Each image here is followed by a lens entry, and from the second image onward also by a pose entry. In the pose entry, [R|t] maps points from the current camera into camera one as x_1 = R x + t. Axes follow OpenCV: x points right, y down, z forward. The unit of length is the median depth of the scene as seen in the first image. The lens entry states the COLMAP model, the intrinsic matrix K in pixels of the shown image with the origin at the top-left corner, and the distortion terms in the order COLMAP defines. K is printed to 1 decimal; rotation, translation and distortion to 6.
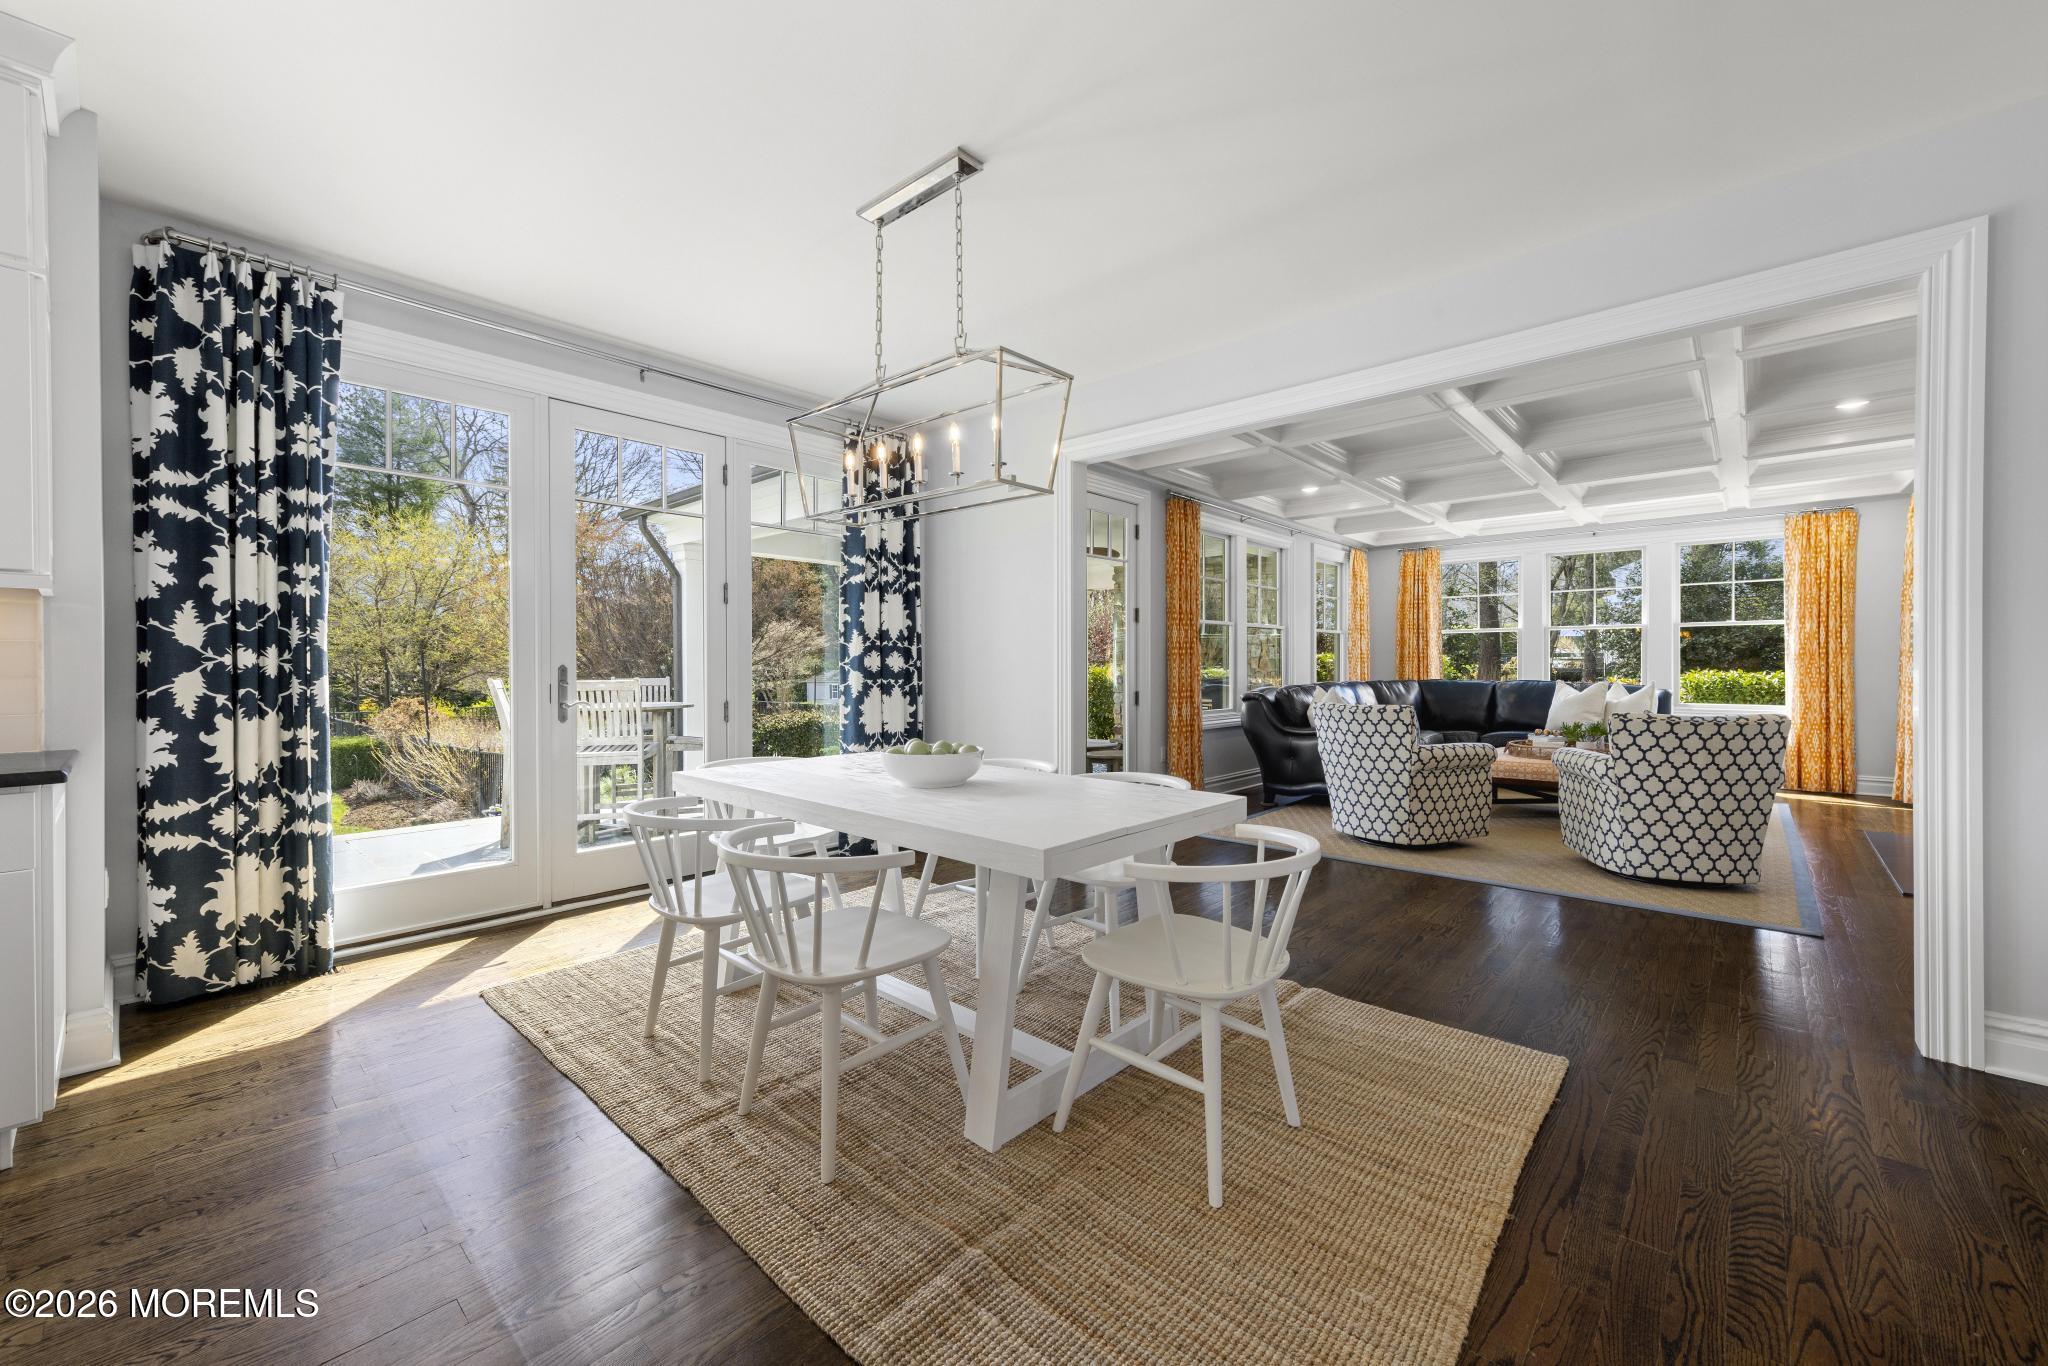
lens RADIAL K [[806.4, 0, 1029.2], [0, 806.4, 674.6], [0, 0, 1]] dist [-0.001147, -0.000047]
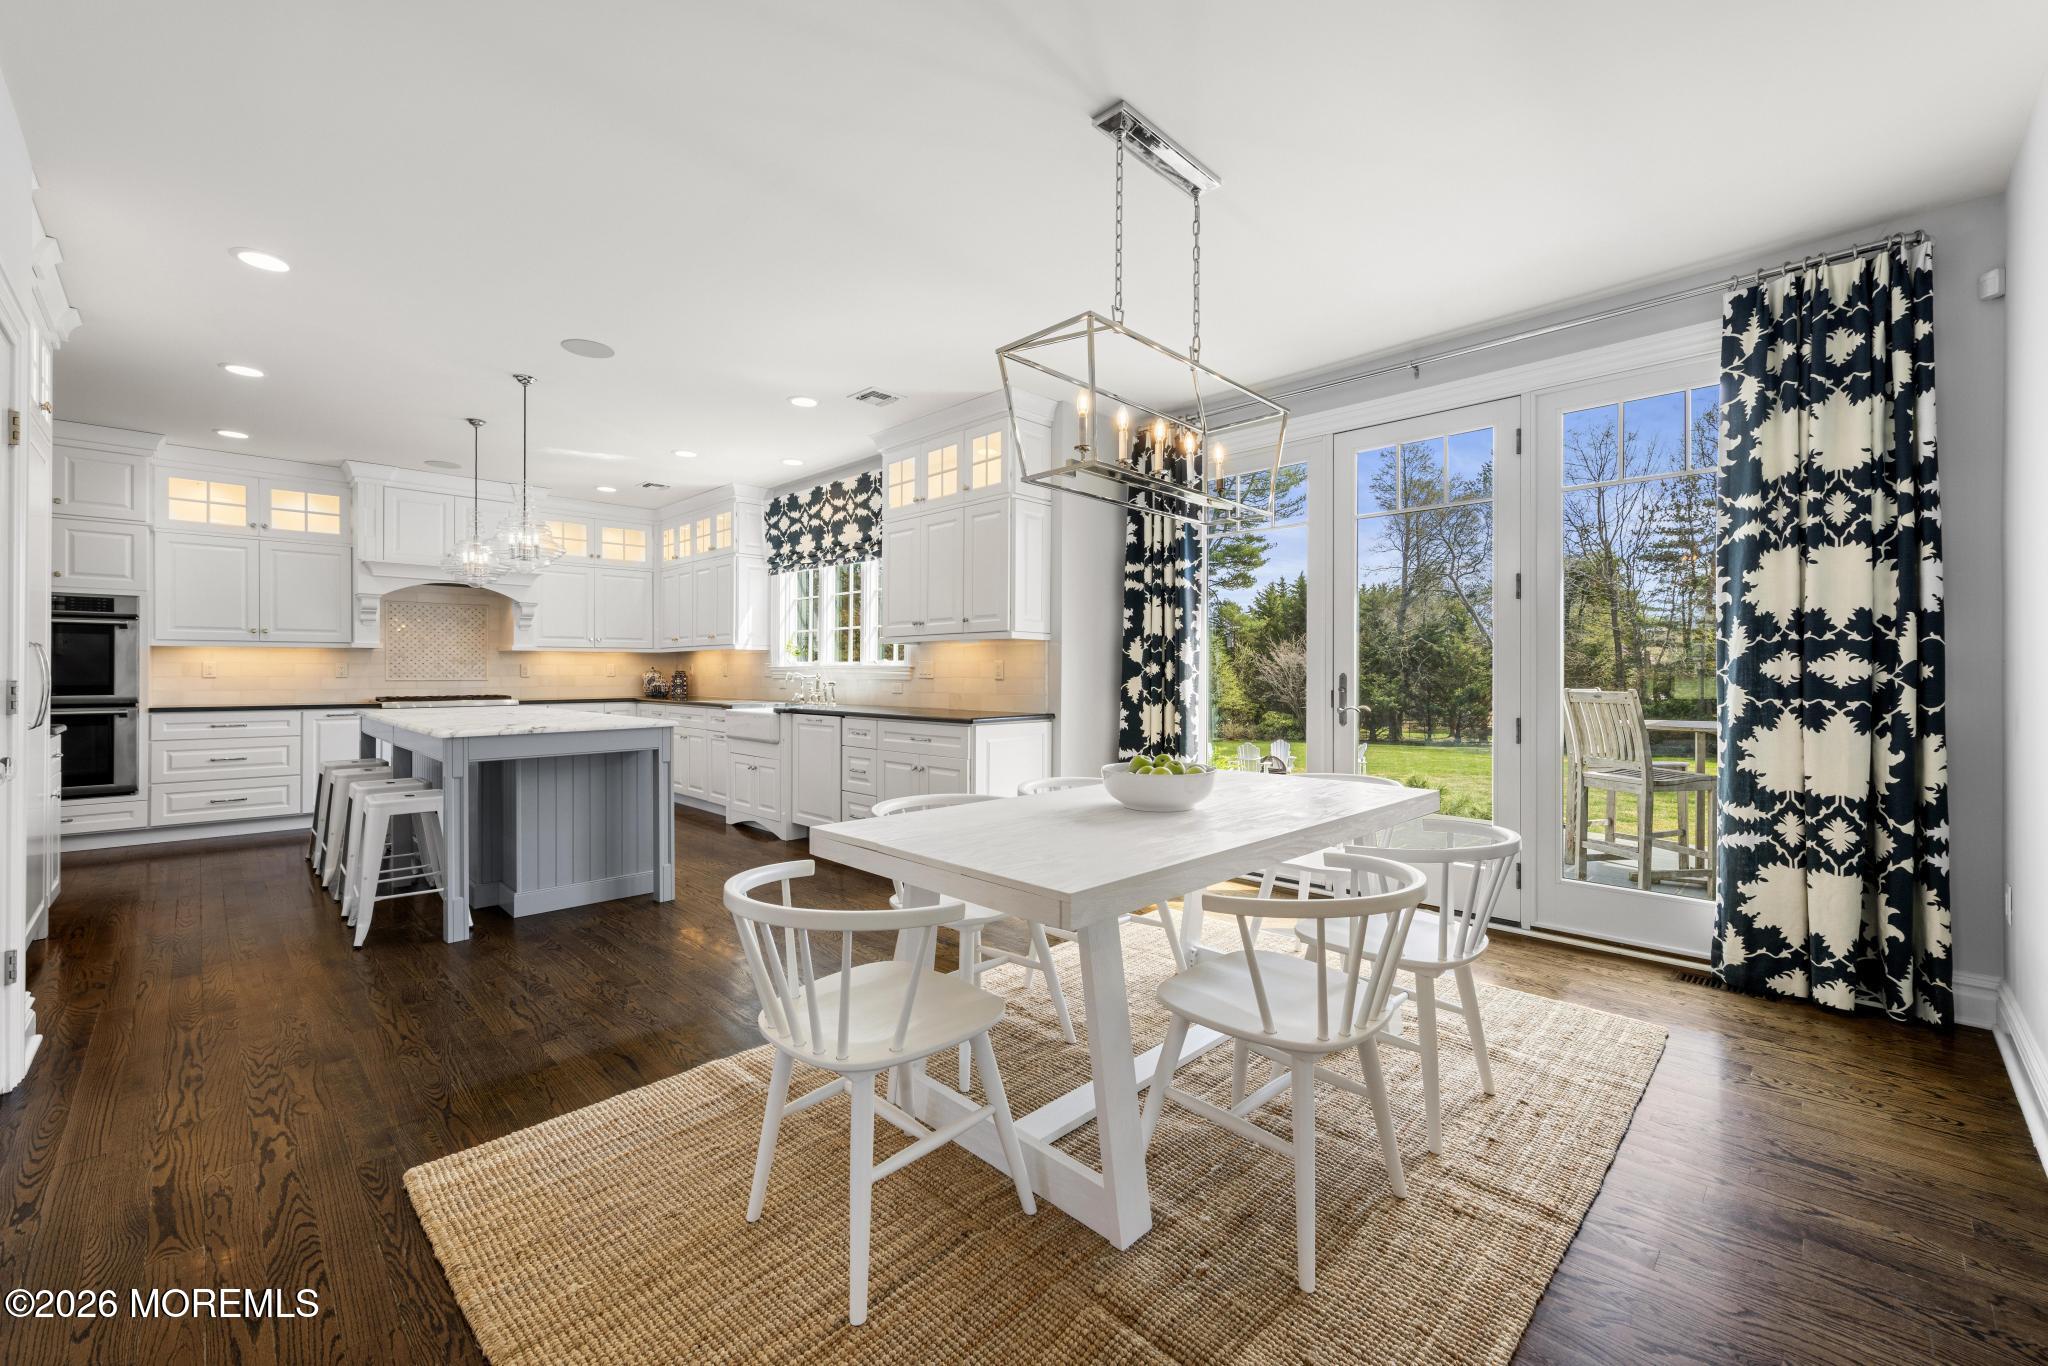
lens RADIAL K [[831.9, 0, 1031.4], [0, 831.9, 670.7], [0, 0, 1]] dist [-0.001378, -0.000114]
pose [[-0.061072, -0.001182, -0.998133, 0.446451], [-0.012641, 0.999920, -0.000411, -0.007411], [0.998053, 0.012592, -0.061082, 0.504652]]
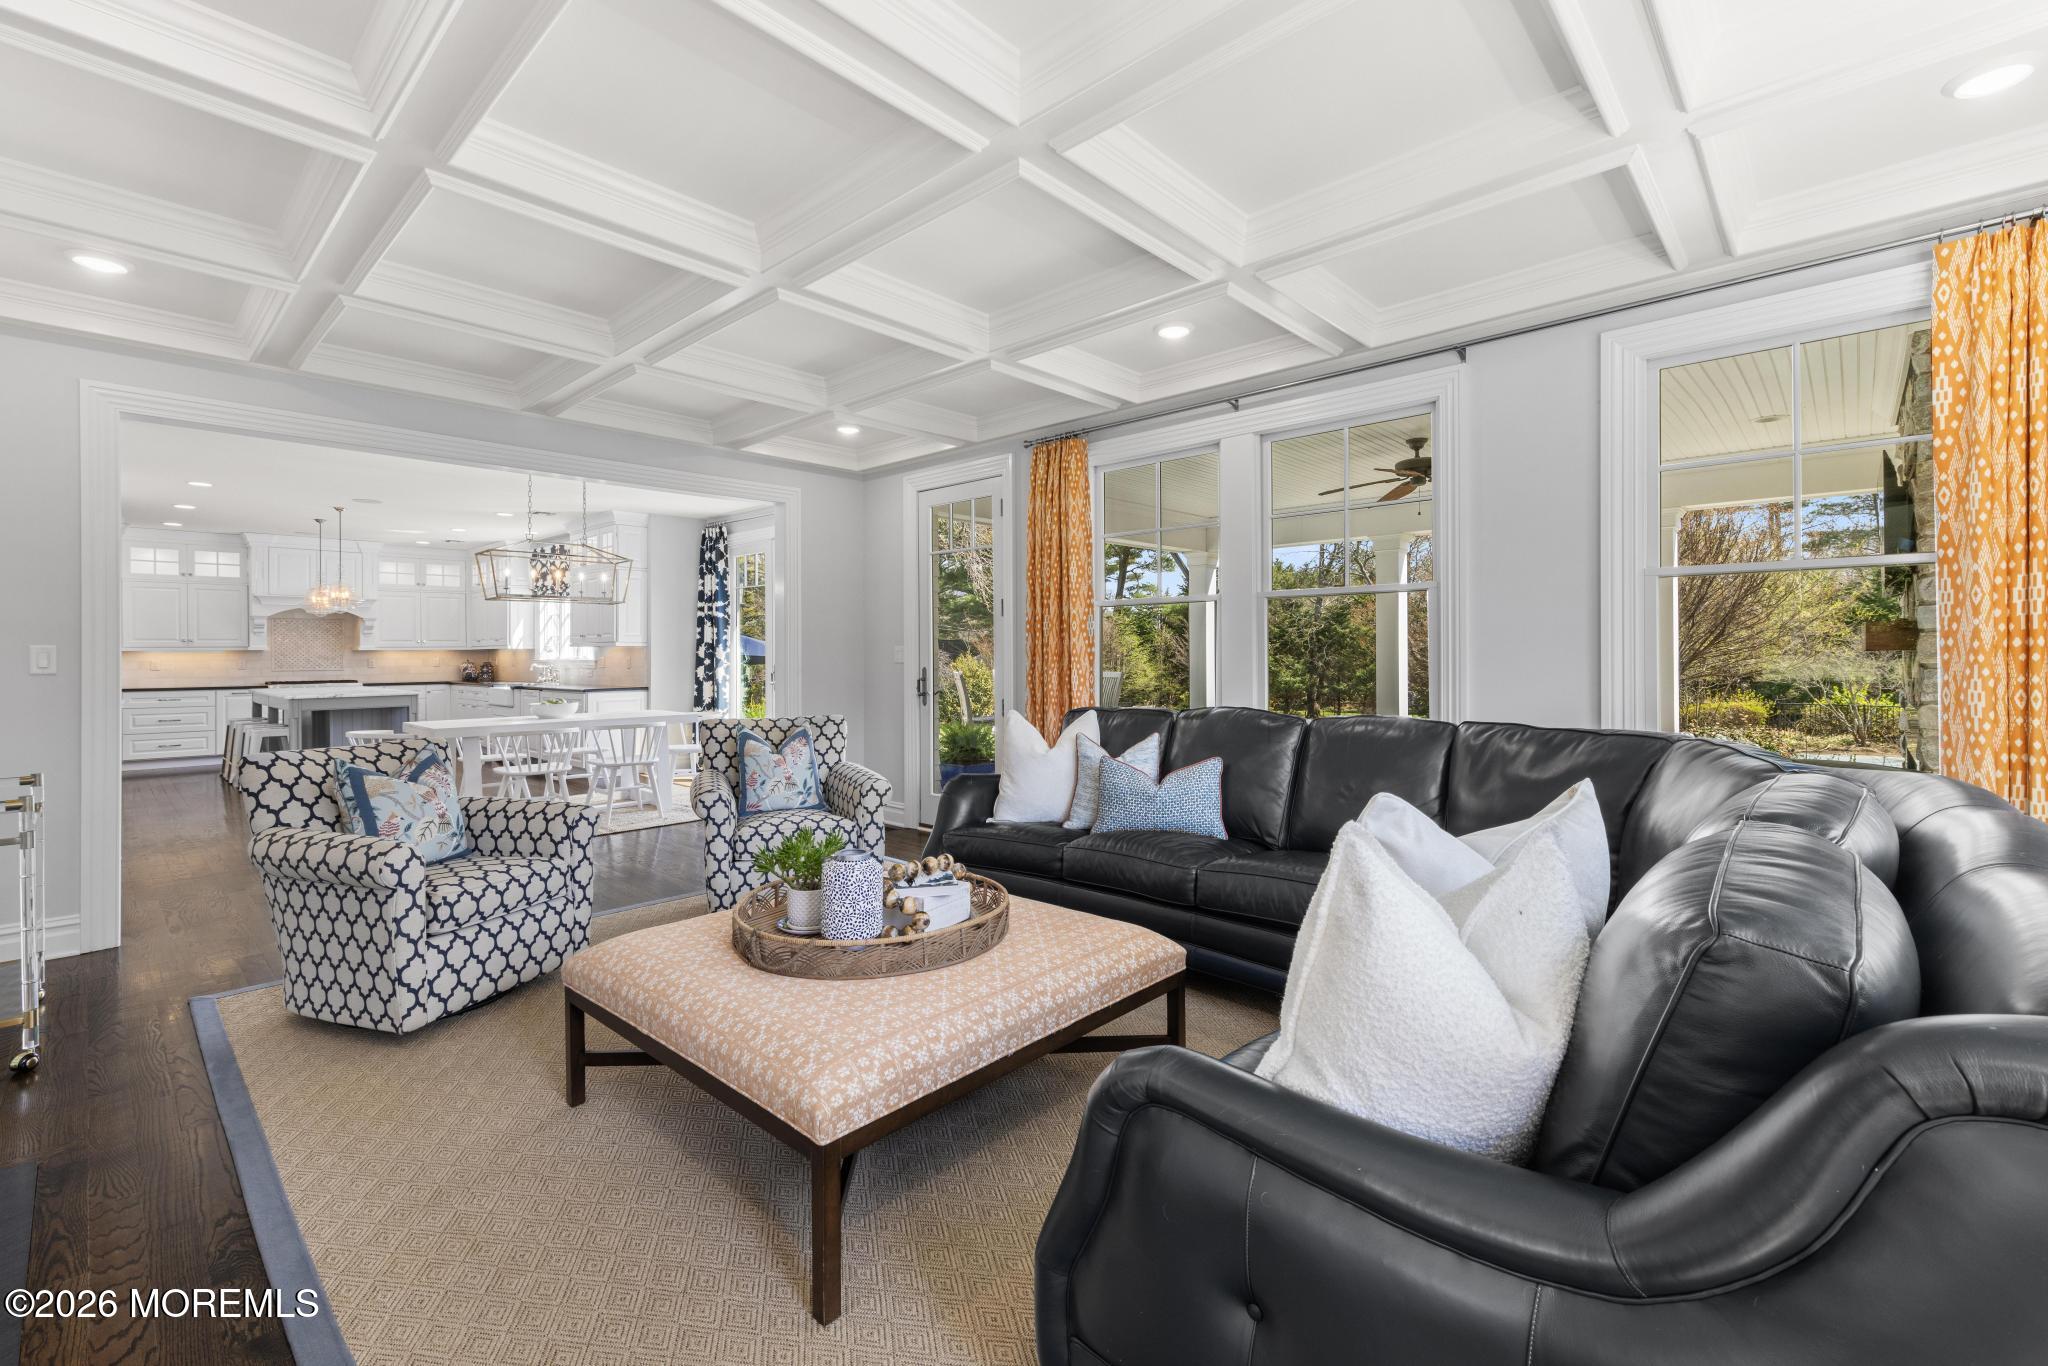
lens RADIAL K [[875.6, 0, 1022.5], [0, 875.6, 651.3], [0, 0, 1]] dist [0.000554, 0.000239]
pose [[-0.028490, -0.002804, -0.999590, 1.321206], [-0.005422, 0.999982, -0.002651, -0.032870], [0.999579, 0.005344, -0.028504, 1.336277]]
